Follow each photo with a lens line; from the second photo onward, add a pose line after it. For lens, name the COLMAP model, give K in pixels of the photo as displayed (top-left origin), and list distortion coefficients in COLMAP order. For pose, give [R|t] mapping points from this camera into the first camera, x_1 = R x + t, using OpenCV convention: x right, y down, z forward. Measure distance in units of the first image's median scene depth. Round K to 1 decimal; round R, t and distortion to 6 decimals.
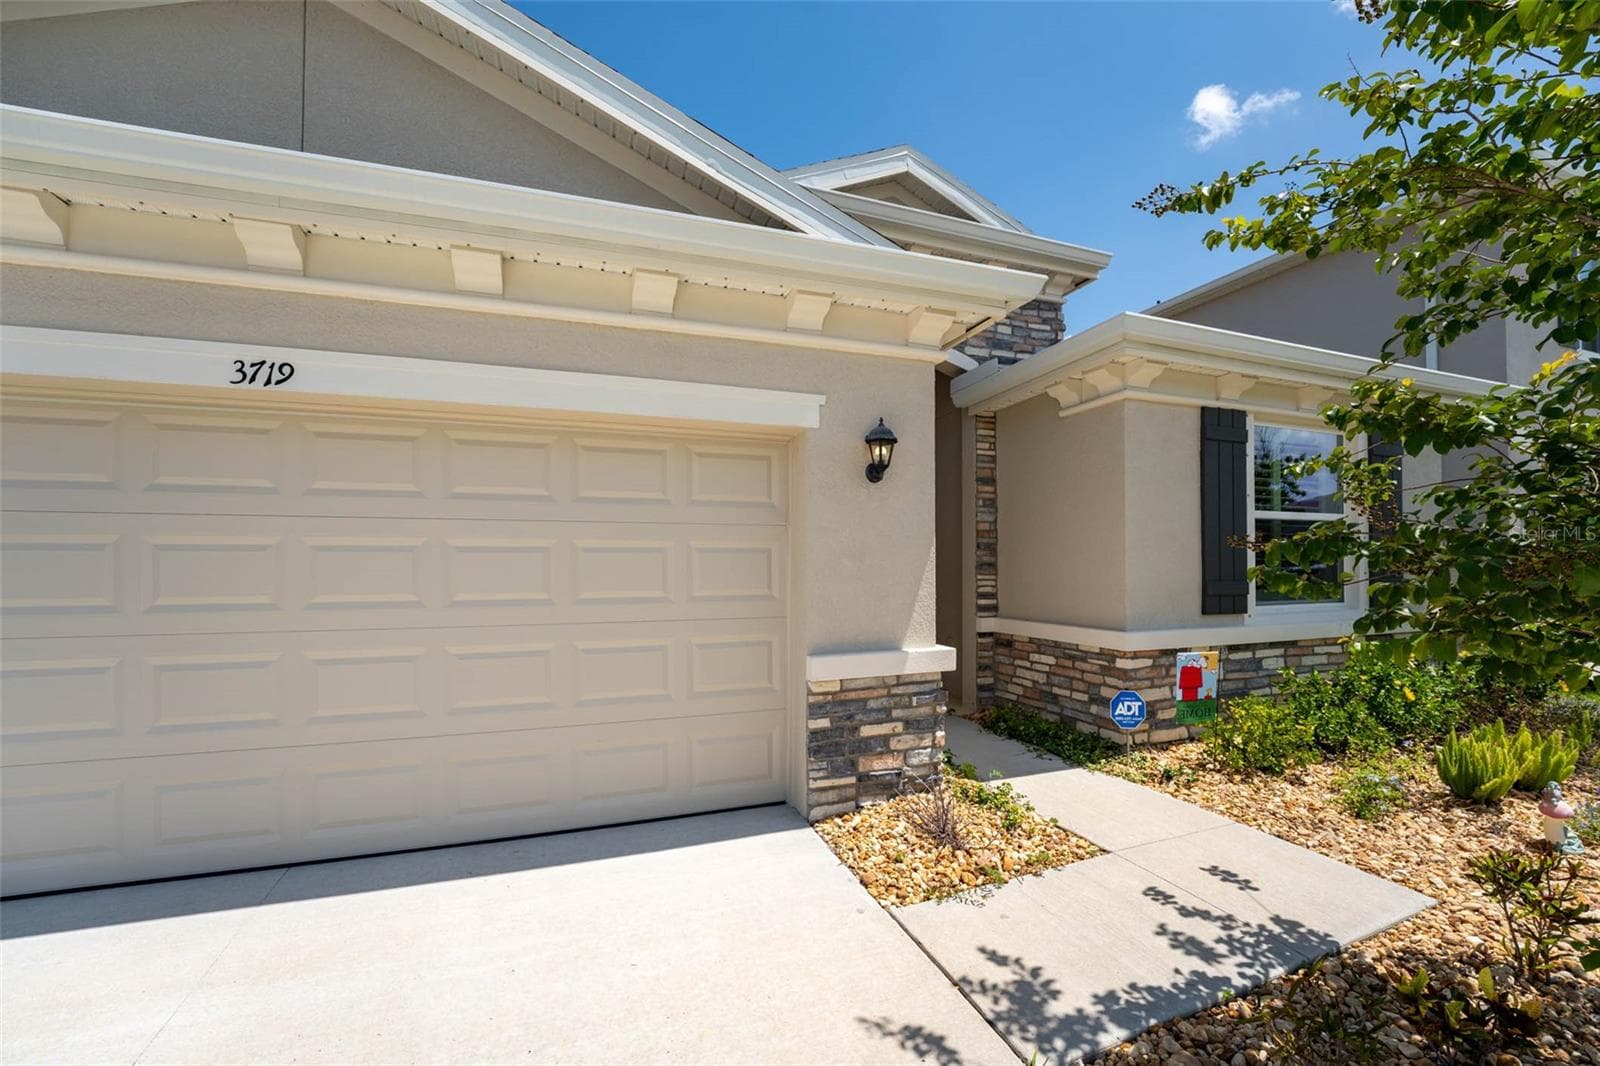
lens RADIAL K [[651.2, 0, 823.2], [0, 651.2, 561.2], [0, 0, 1]] dist [-0.024092, -0.000092]
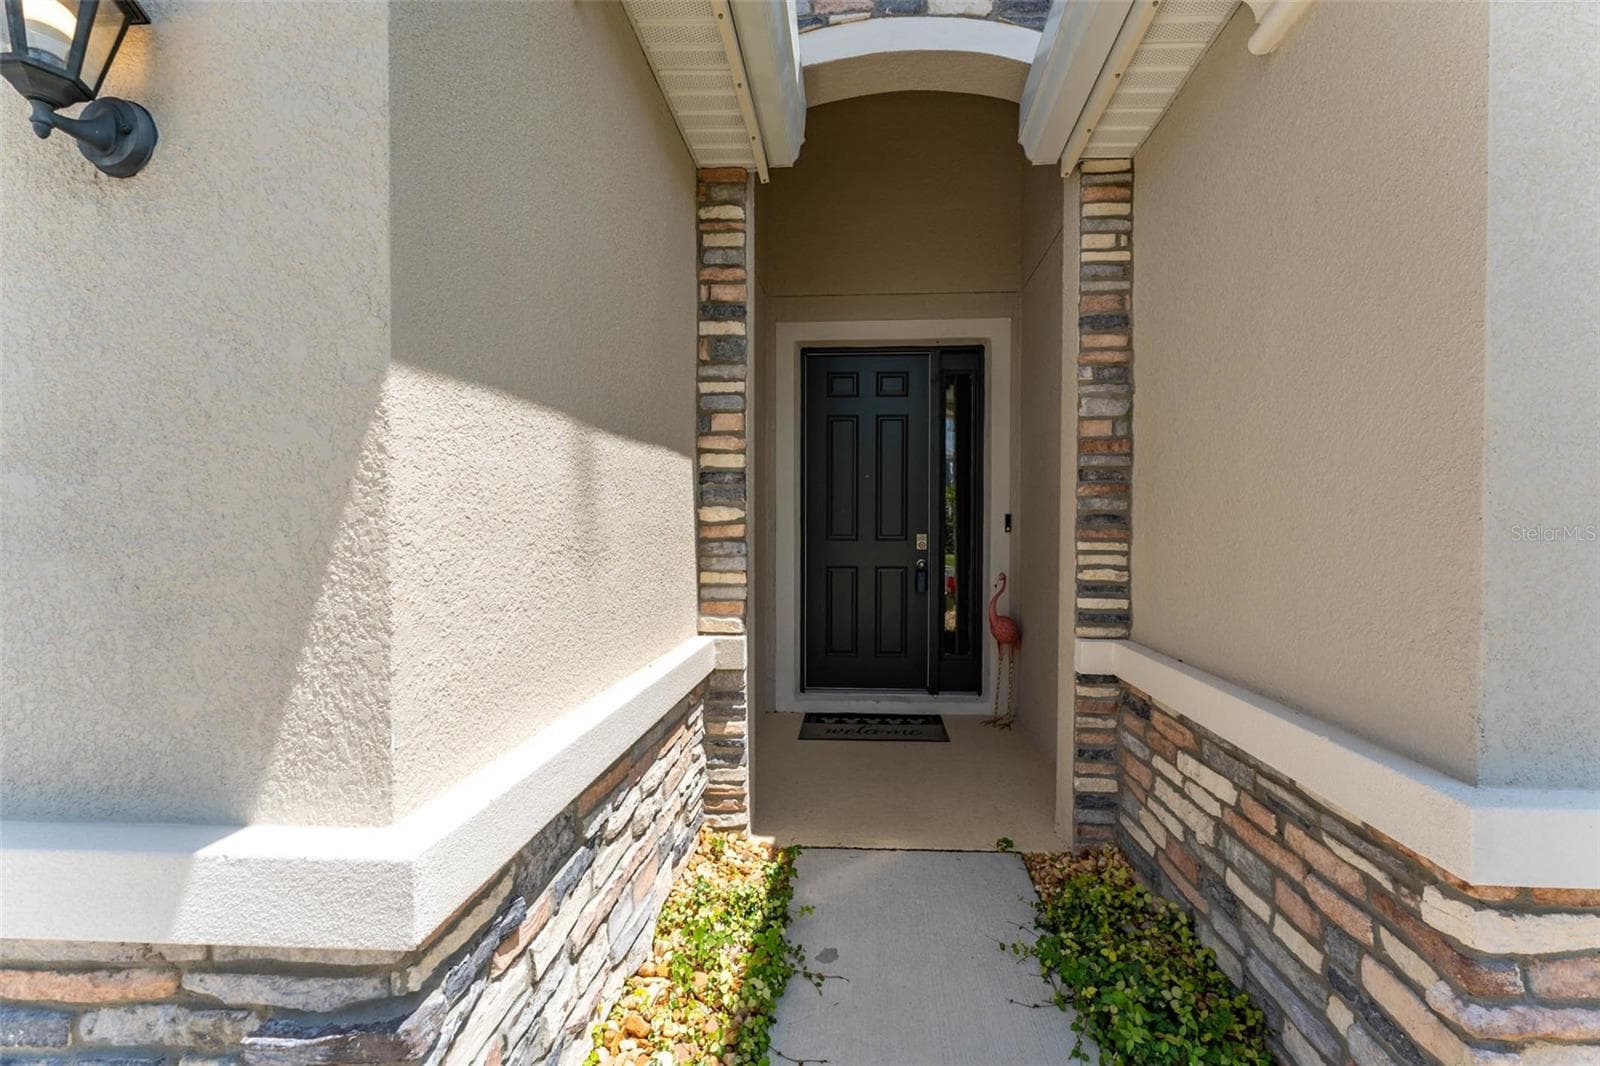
lens RADIAL K [[669.6, 0, 832.8], [0, 669.6, 537.0], [0, 0, 1]] dist [0.002409, 0.000091]
pose [[0.914535, 0.010296, -0.404375, 0.314685], [-0.002567, 0.999804, 0.019651, 0.011767], [0.404498, -0.016934, 0.914382, 0.612203]]
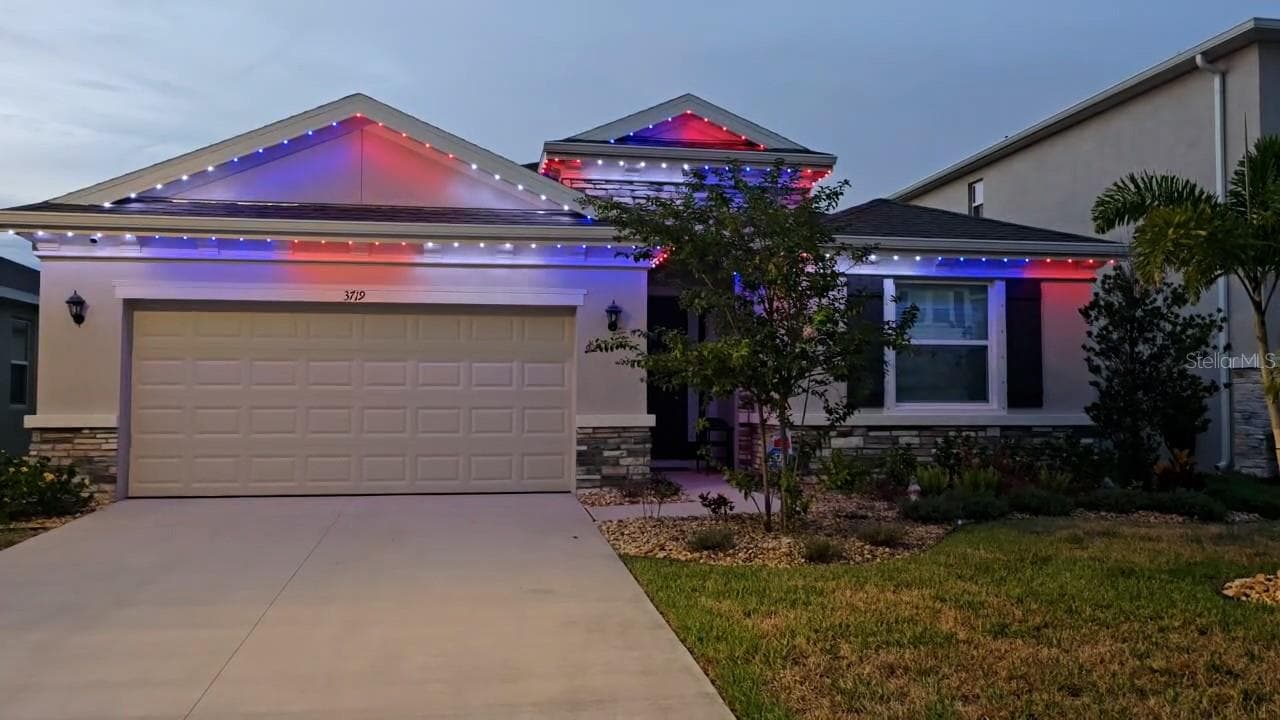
lens RADIAL K [[955.7, 0, 640.0], [0, 955.7, 360.0], [0, 0, 1]] dist [0.004764, 0.001098]
pose [[0.977567, -0.003717, -0.210593, 0.551955], [-0.003253, 0.999459, -0.032741, 0.046376], [0.210600, 0.032691, 0.977026, -1.311183]]
